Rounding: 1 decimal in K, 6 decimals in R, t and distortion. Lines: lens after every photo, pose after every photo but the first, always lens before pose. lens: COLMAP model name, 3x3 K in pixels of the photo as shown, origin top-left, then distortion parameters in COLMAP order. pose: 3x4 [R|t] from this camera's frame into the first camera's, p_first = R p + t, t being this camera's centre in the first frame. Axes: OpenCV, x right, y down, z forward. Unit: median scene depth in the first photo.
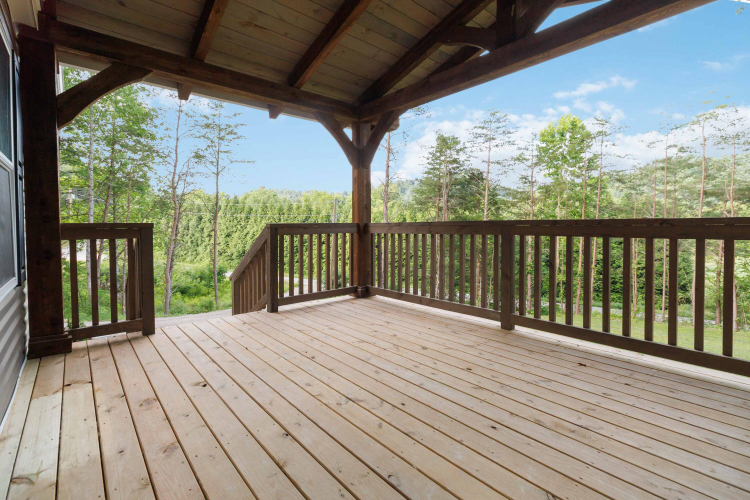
lens RADIAL K [[342.1, 0, 378.6], [0, 342.1, 231.8], [0, 0, 1]] dist [0.001501, 0.000318]
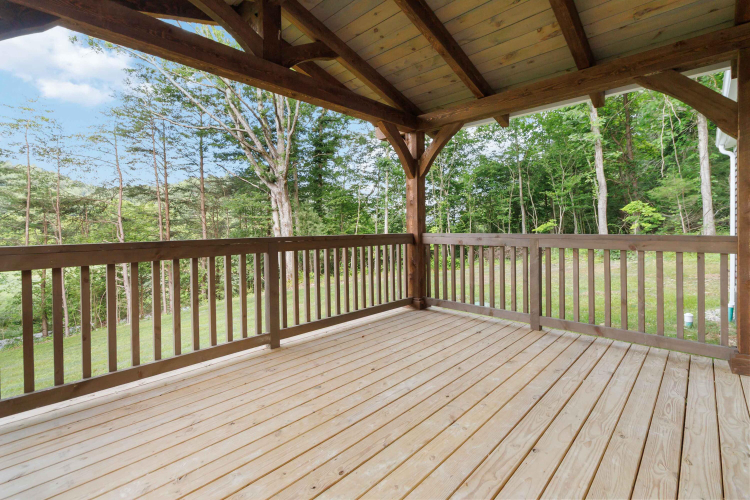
lens RADIAL K [[342.1, 0, 378.6], [0, 342.1, 231.8], [0, 0, 1]] dist [0.001501, 0.000318]
pose [[-0.090184, -0.002558, 0.995922, -0.075520], [0.031342, 0.999494, 0.005406, -0.005501], [-0.995432, 0.031702, -0.090058, 0.092350]]
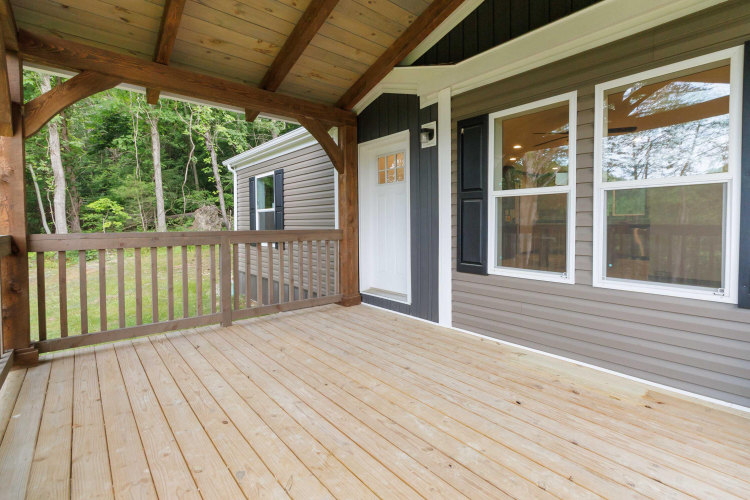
lens RADIAL K [[353.4, 0, 381.2], [0, 353.4, 225.2], [0, 0, 1]] dist [0.003289, 0.000644]
pose [[-0.999779, 0.012211, 0.017106, -0.010876], [0.012703, 0.999500, 0.028956, -0.007330], [-0.016744, 0.029167, -0.999434, 0.157159]]
